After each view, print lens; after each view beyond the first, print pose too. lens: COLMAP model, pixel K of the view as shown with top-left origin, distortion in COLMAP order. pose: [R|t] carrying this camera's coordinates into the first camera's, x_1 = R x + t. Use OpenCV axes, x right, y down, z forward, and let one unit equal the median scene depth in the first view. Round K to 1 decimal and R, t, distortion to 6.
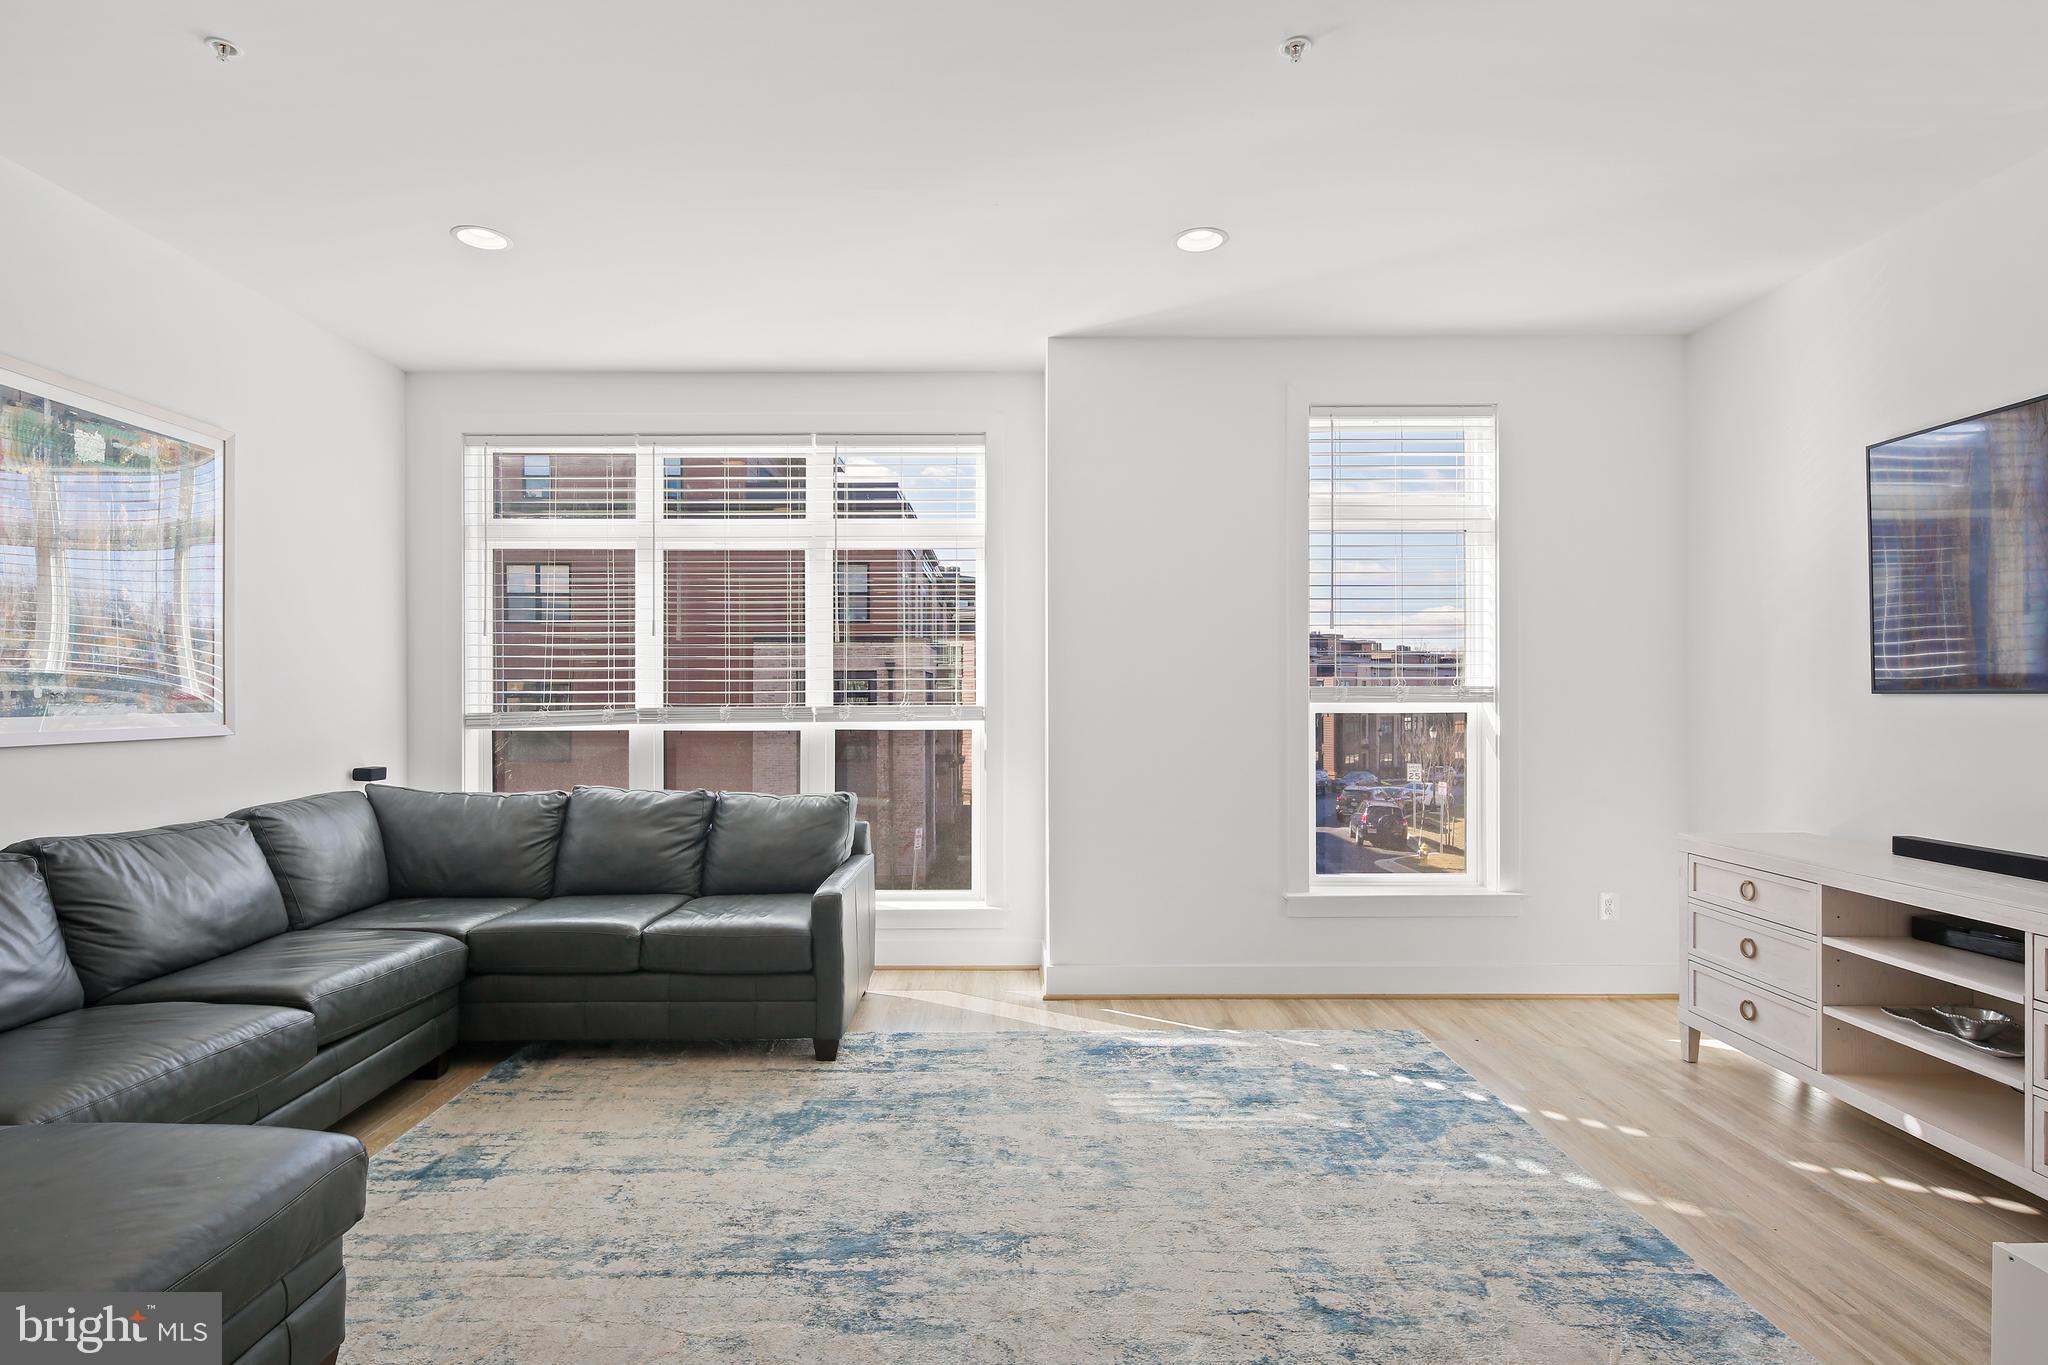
lens RADIAL K [[1029.3, 0, 1005.0], [0, 1029.3, 680.6], [0, 0, 1]] dist [0.002687, -0.004678]
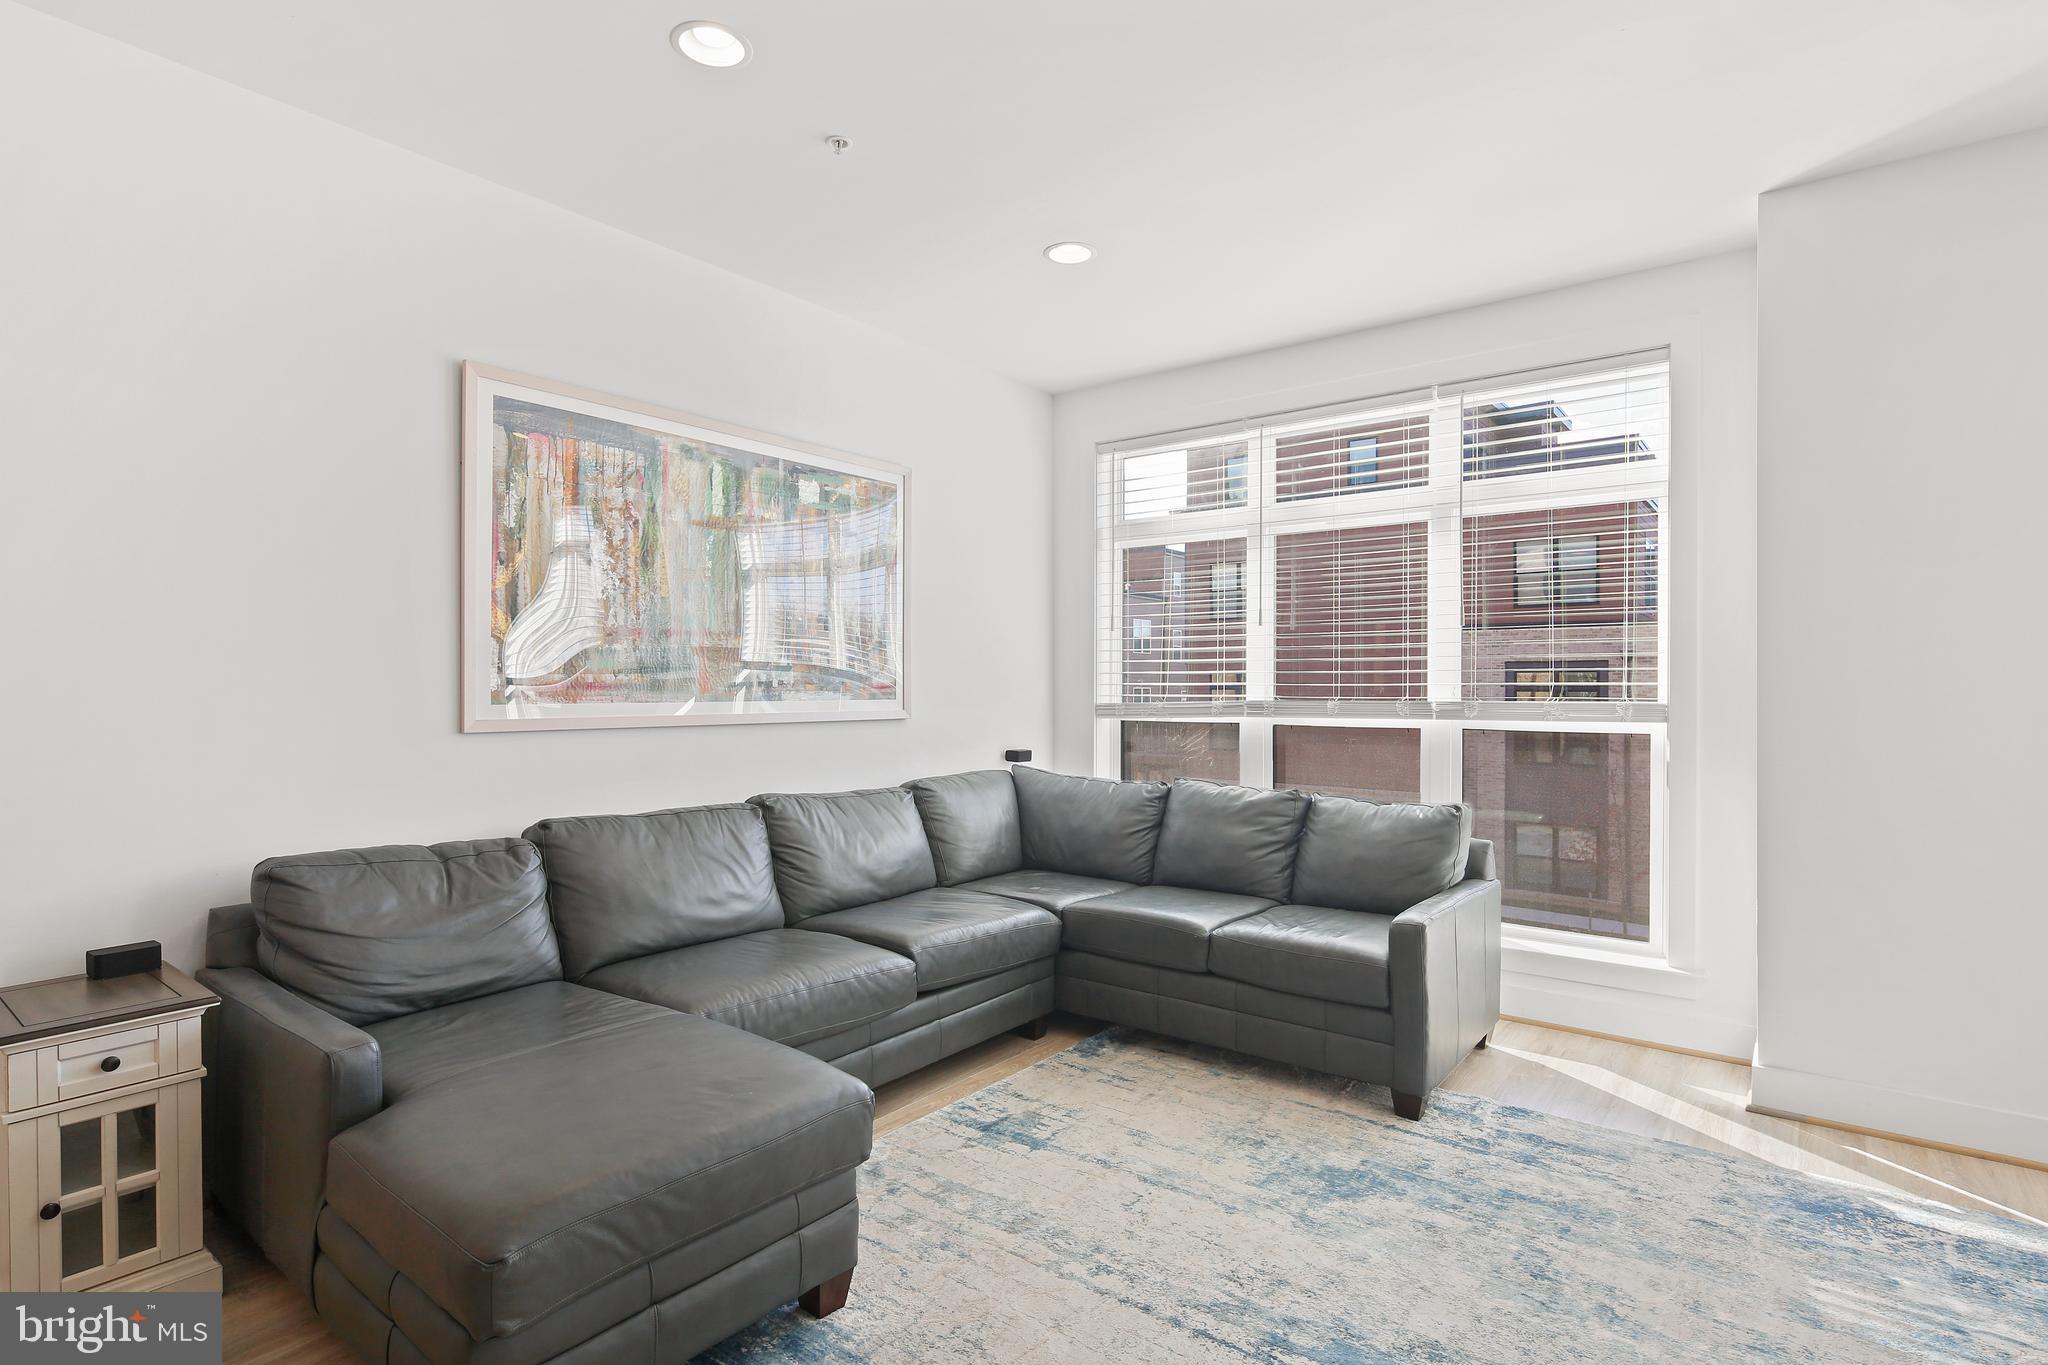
lens RADIAL K [[1029.3, 0, 1005.1], [0, 1029.3, 682.9], [0, 0, 1]] dist [0.002687, -0.004678]
pose [[0.781537, 0.001891, -0.623856, 0.097534], [0.002835, 0.999974, 0.006582, 0.003146], [0.623852, -0.006913, 0.781512, 0.130000]]
